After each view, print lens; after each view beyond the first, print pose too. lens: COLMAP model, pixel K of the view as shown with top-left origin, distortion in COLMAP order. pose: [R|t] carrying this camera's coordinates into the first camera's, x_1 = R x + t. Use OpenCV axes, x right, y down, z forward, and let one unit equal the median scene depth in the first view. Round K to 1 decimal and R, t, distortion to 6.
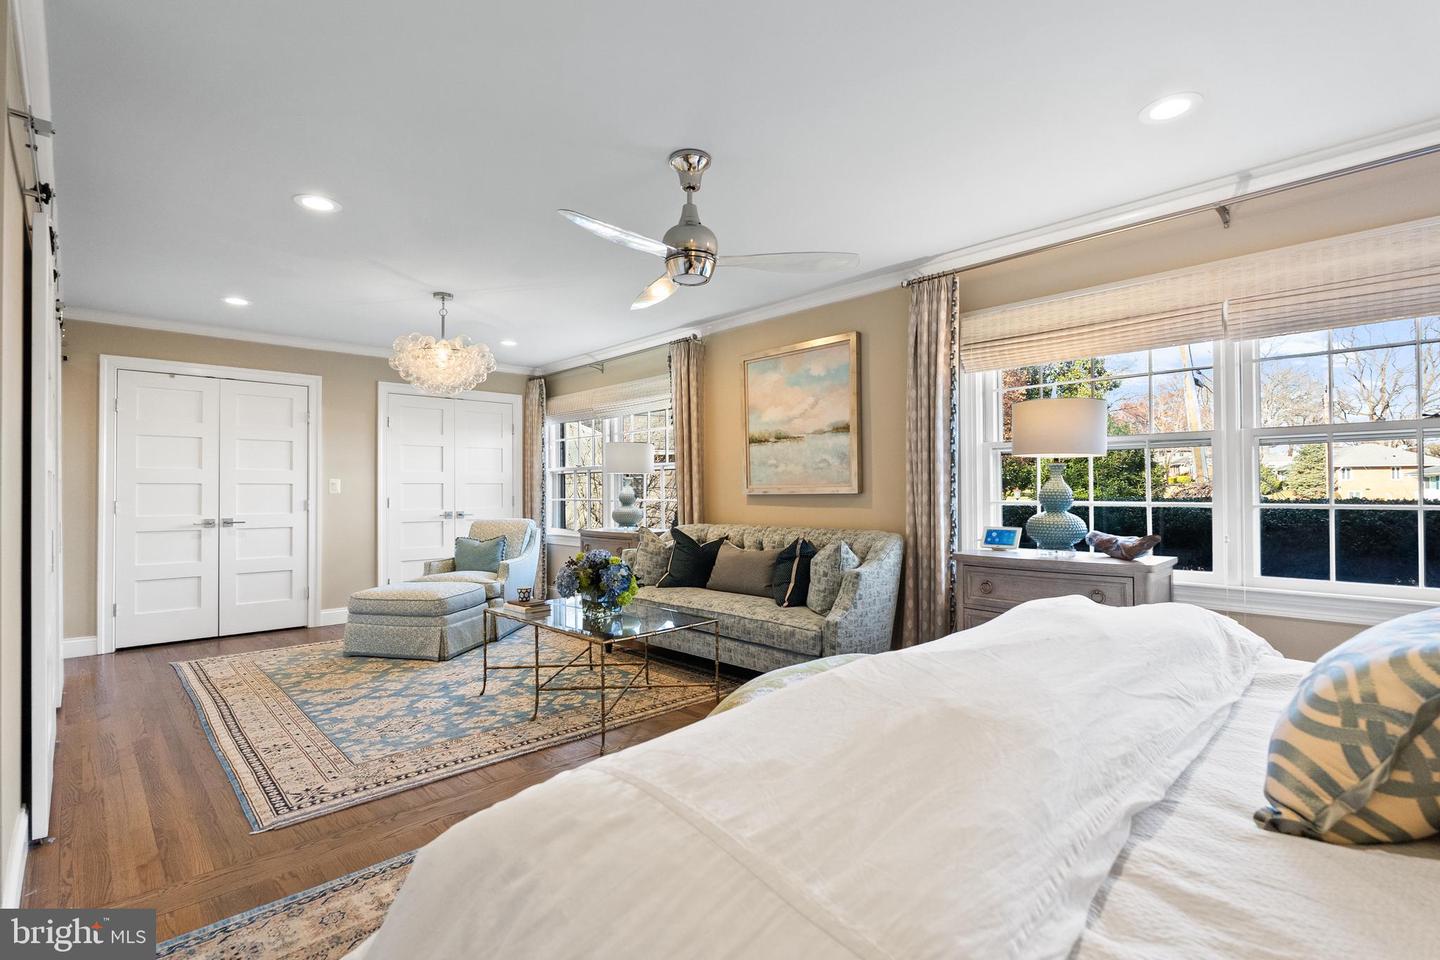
lens RADIAL K [[675.5, 0, 720.9], [0, 675.5, 484.1], [0, 0, 1]] dist [-0.001676, 0.000022]
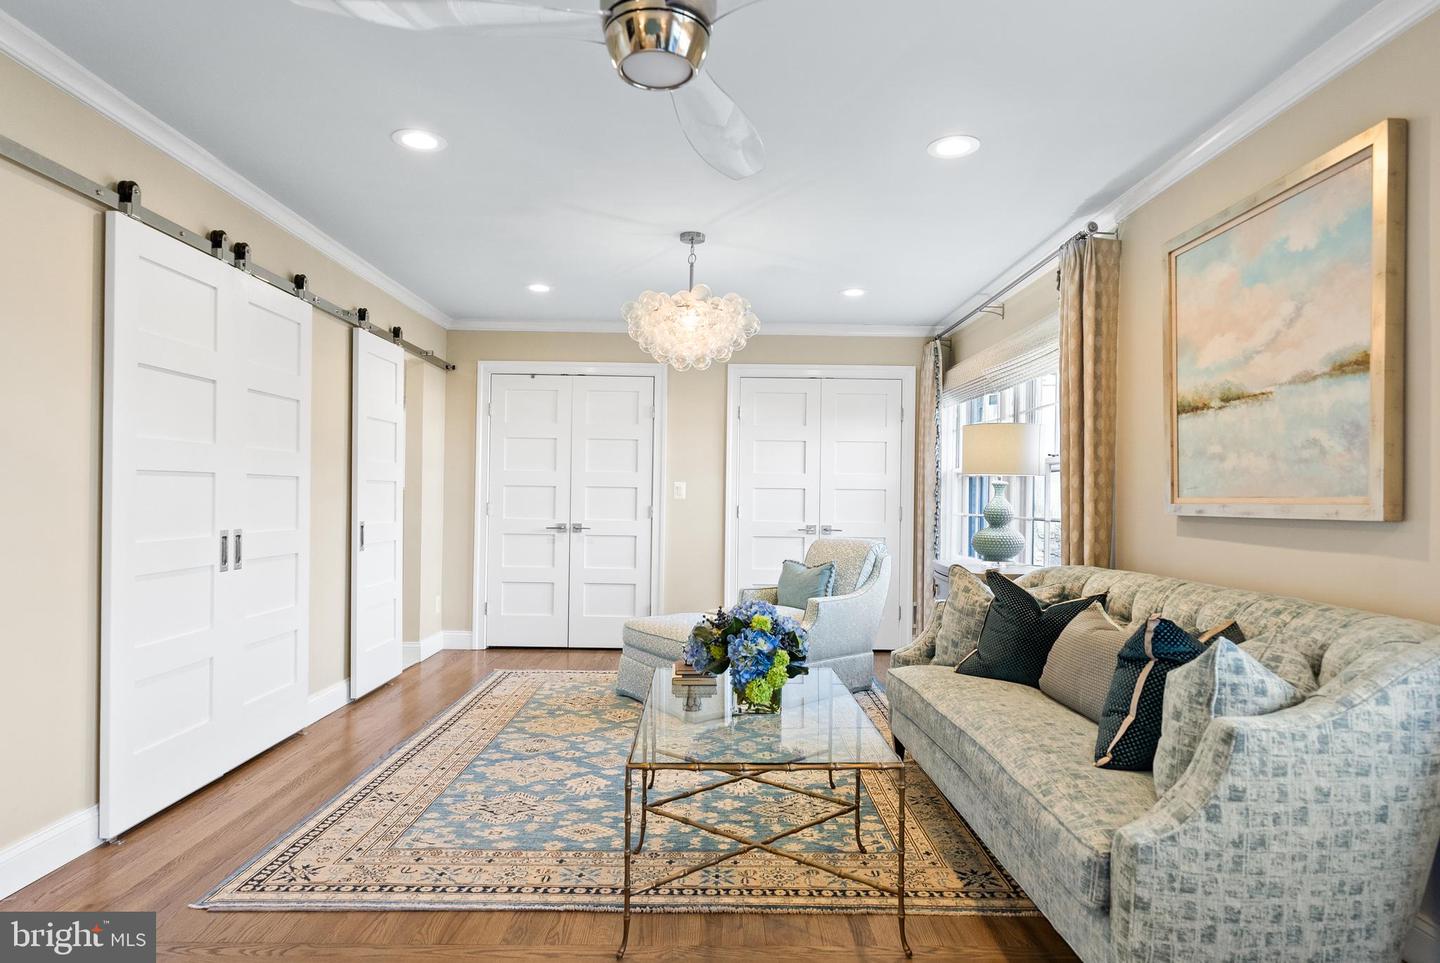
lens RADIAL K [[821.8, 0, 723.3], [0, 821.8, 494.3], [0, 0, 1]] dist [0.000390, -0.000560]
pose [[0.733435, 0.013718, -0.679622, 0.277866], [-0.010730, 0.999905, 0.008604, -0.002730], [0.679675, 0.000982, 0.733512, 0.419465]]
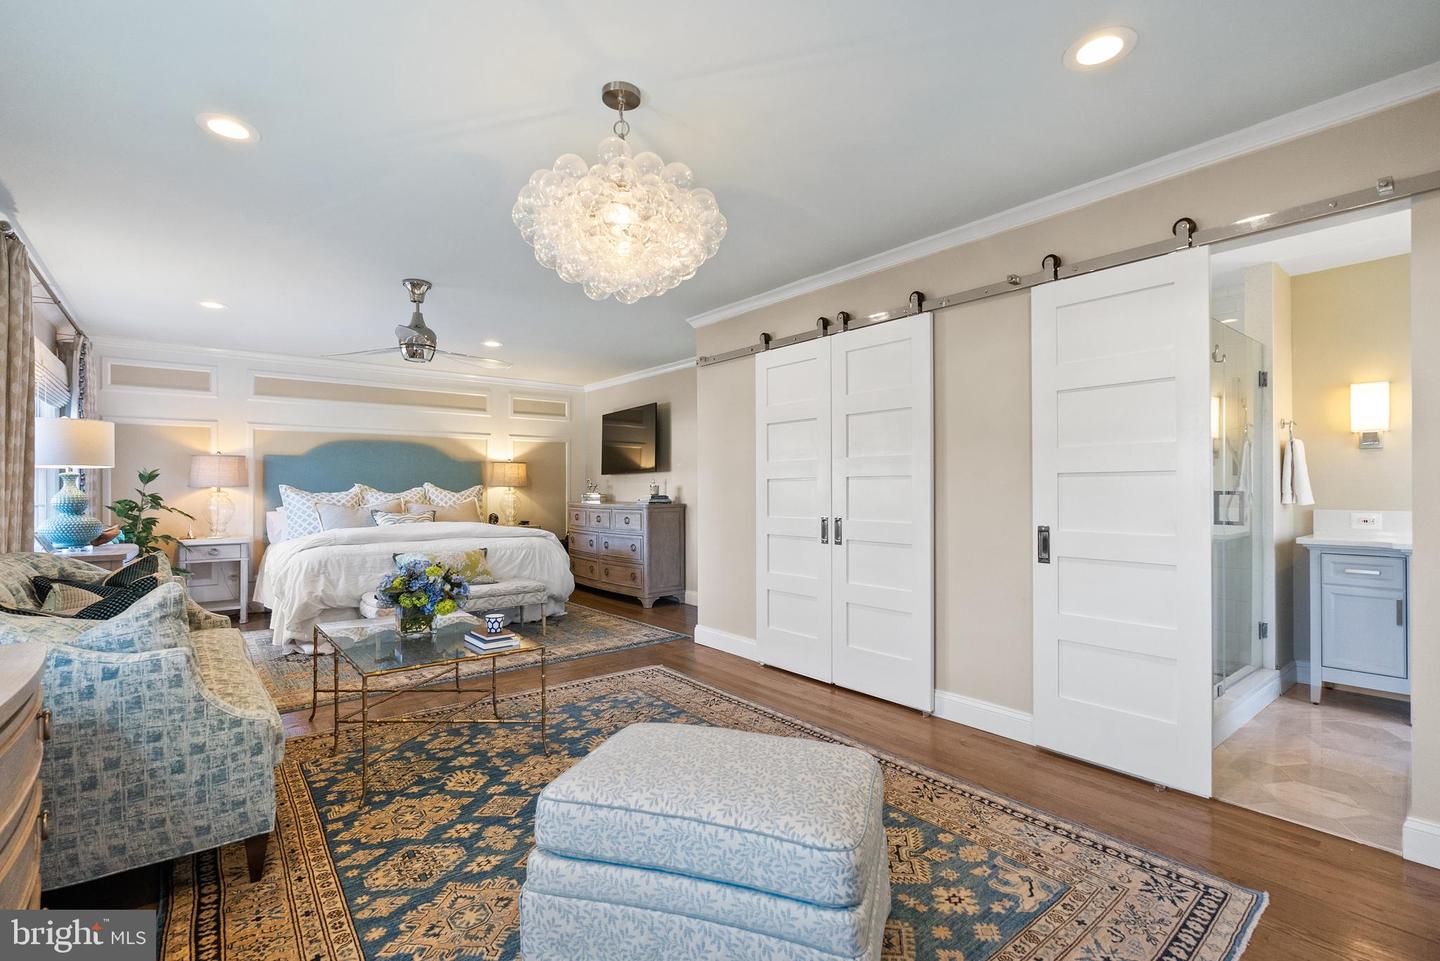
lens RADIAL K [[652.2, 0, 720.0], [0, 652.2, 480.5], [0, 0, 1]] dist [0.000962, 0.000102]
pose [[-0.996485, 0.011417, 0.082984, -0.612007], [0.009558, 0.999695, -0.022764, 0.014617], [-0.083219, -0.021891, -0.996291, 1.723531]]
